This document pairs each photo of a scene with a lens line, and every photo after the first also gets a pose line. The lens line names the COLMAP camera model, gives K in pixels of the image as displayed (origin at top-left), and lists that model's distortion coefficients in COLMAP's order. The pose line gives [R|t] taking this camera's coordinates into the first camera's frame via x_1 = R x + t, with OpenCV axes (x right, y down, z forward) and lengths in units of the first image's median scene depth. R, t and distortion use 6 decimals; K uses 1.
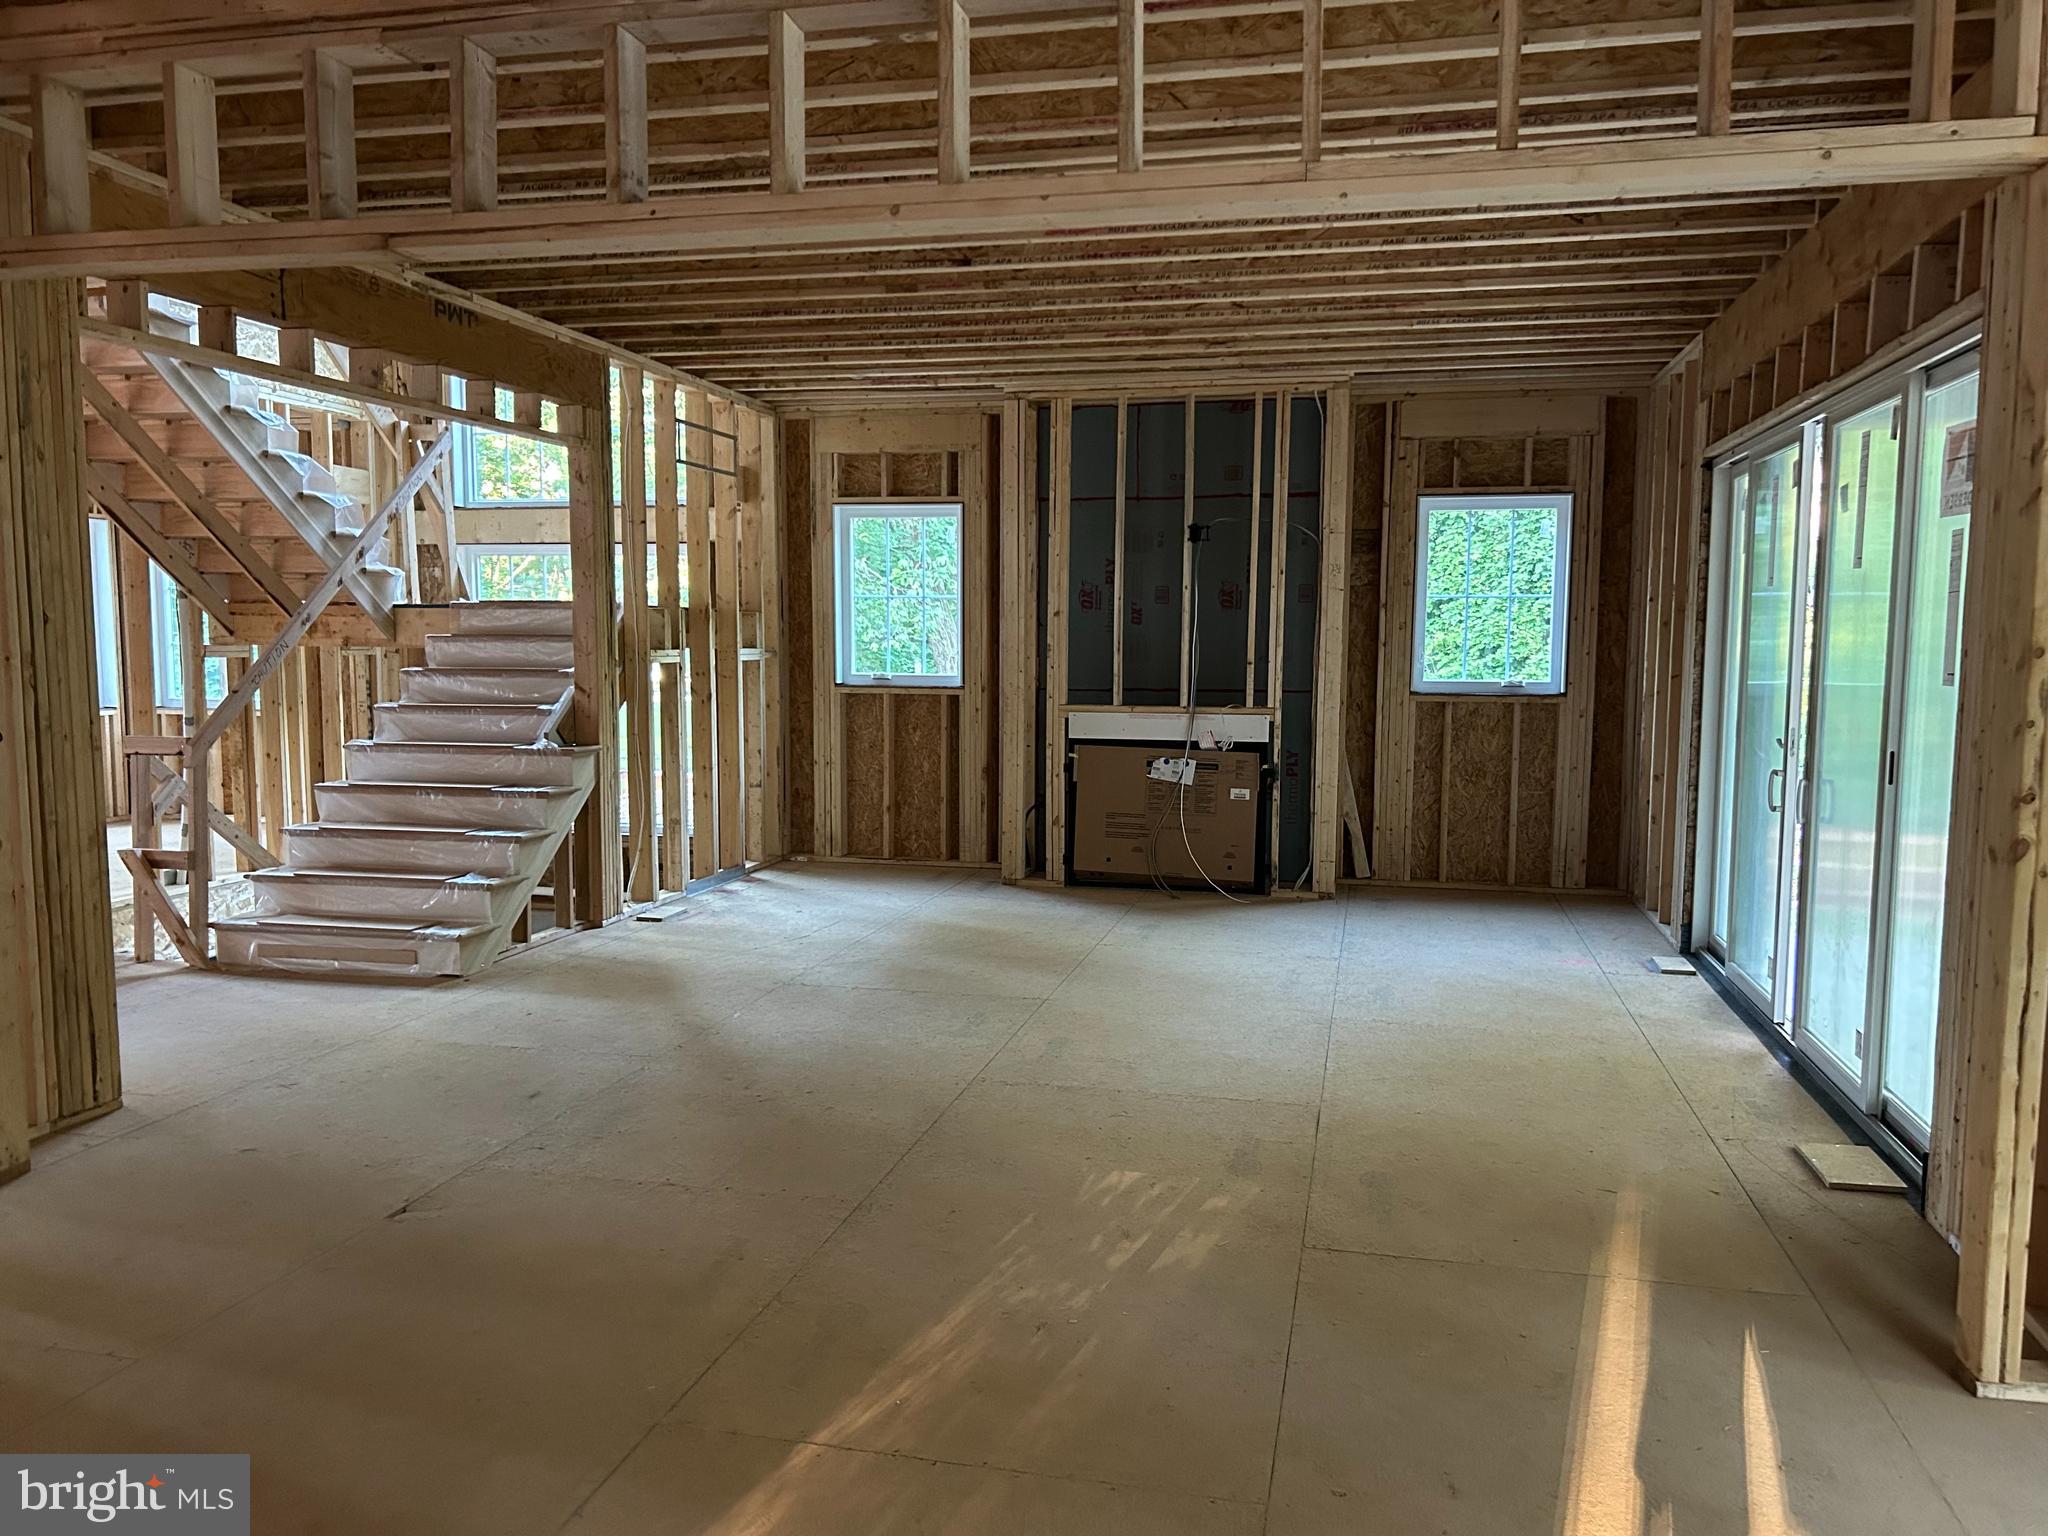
lens RADIAL K [[1553.1, 0, 1024.0], [0, 1553.1, 768.0], [0, 0, 1]] dist [0.051536, -0.061124]
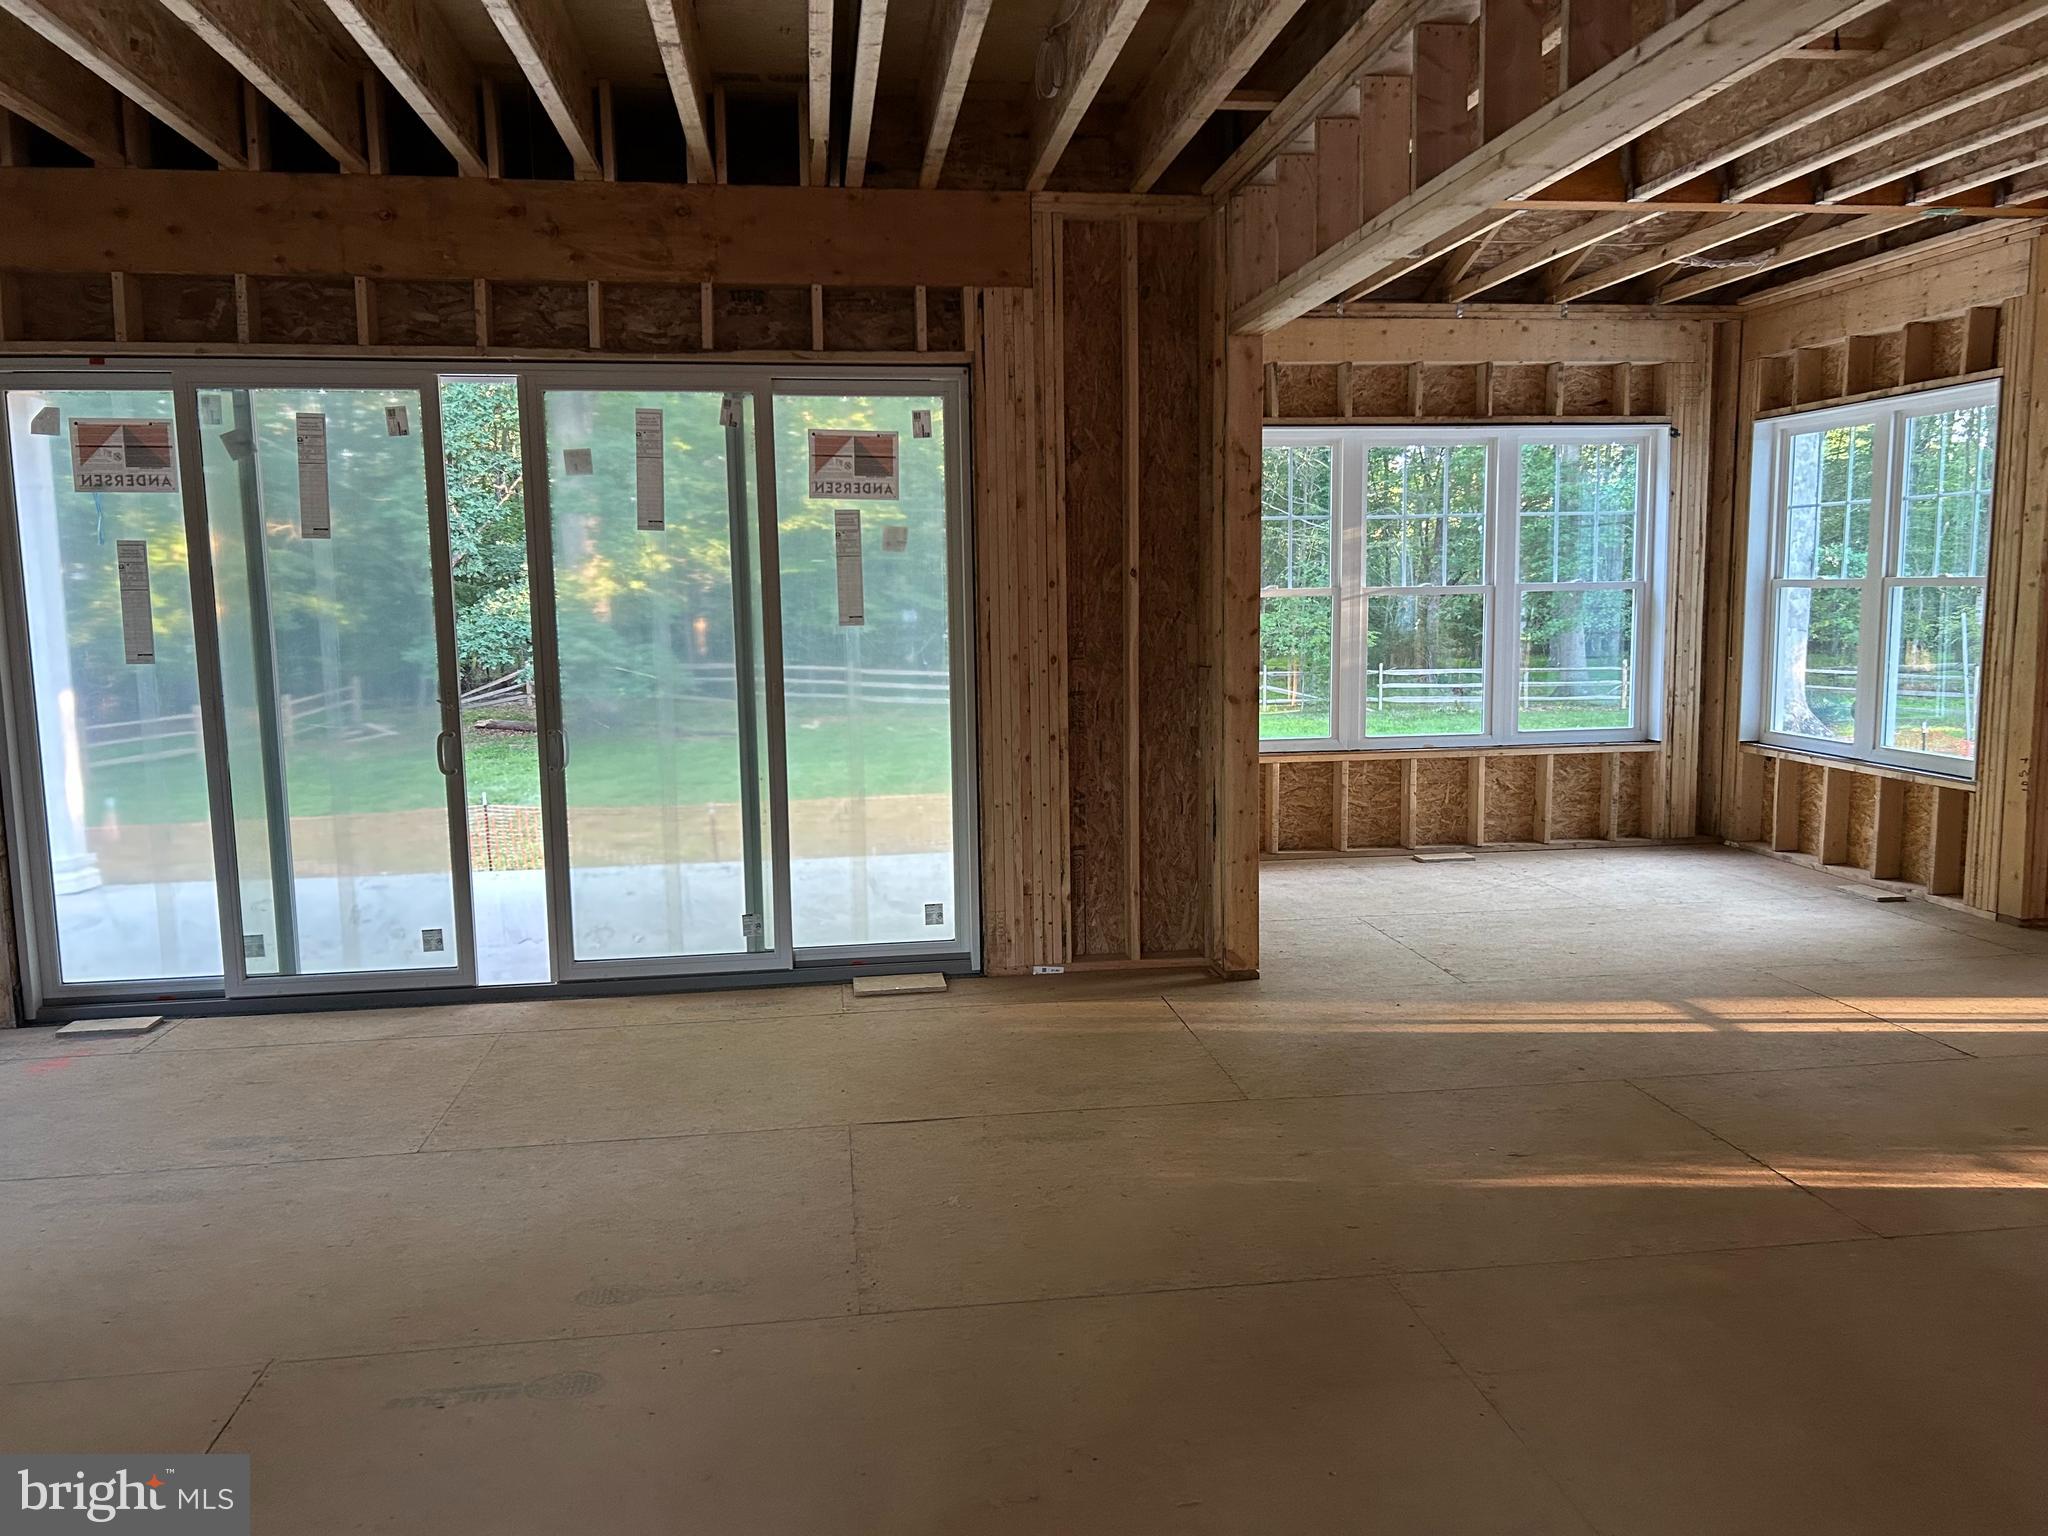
lens RADIAL K [[1553.1, 0, 1024.0], [0, 1553.1, 768.0], [0, 0, 1]] dist [0.051536, -0.061124]
pose [[-0.355599, -0.108800, 0.928285, -0.654192], [0.106006, 0.982098, 0.155715, -0.108594], [-0.928608, 0.153776, -0.337699, 1.210081]]
